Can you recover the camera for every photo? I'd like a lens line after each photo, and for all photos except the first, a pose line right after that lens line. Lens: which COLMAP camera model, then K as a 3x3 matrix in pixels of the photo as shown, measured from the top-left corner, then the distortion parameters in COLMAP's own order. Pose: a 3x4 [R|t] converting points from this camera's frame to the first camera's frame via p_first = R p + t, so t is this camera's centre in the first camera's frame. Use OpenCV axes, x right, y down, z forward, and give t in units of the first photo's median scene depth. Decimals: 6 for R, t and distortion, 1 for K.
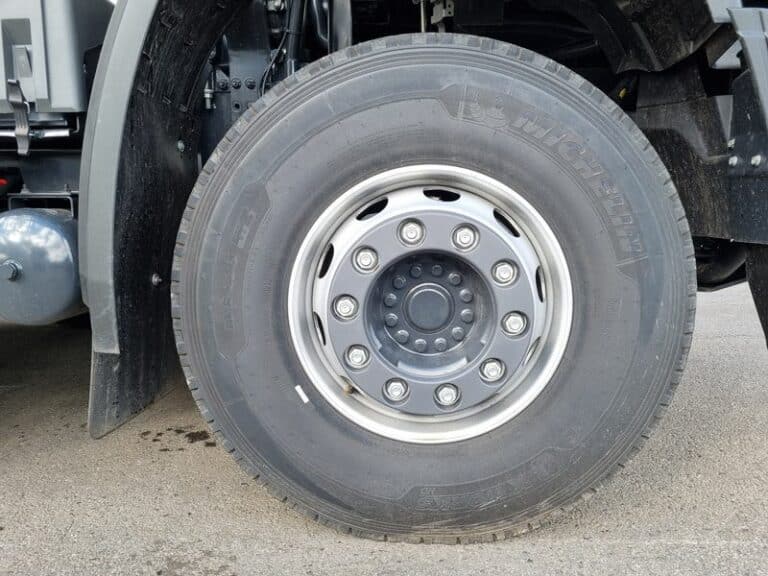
lens RADIAL K [[580.0, 0, 384.0], [0, 580.0, 288.0], [0, 0, 1]] dist [0.043305, -0.011864]
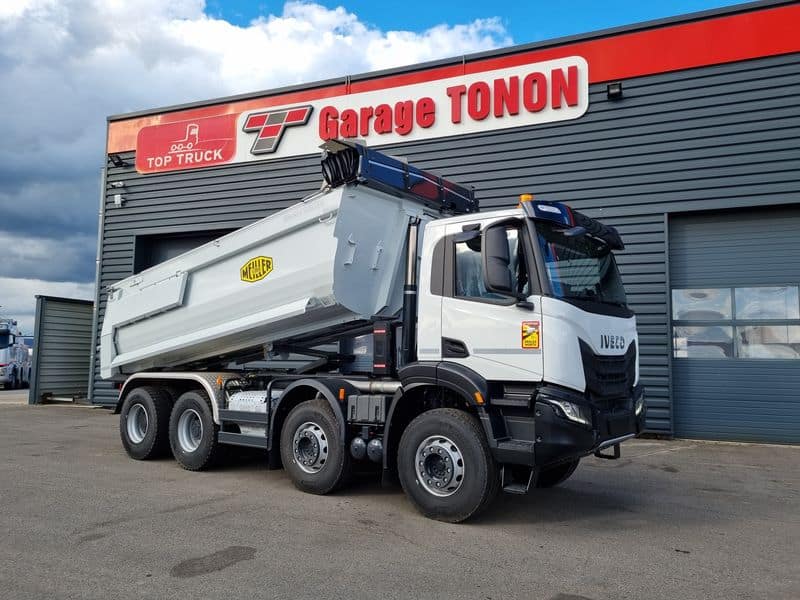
lens RADIAL K [[612.0, 0, 400.0], [0, 612.0, 300.0], [0, 0, 1]] dist [0.034469, -0.001516]
pose [[0.786436, -0.068383, -0.613874, 3.044628], [-0.086932, 0.971706, -0.219612, -0.156134], [0.611523, 0.226077, 0.758240, -3.358519]]
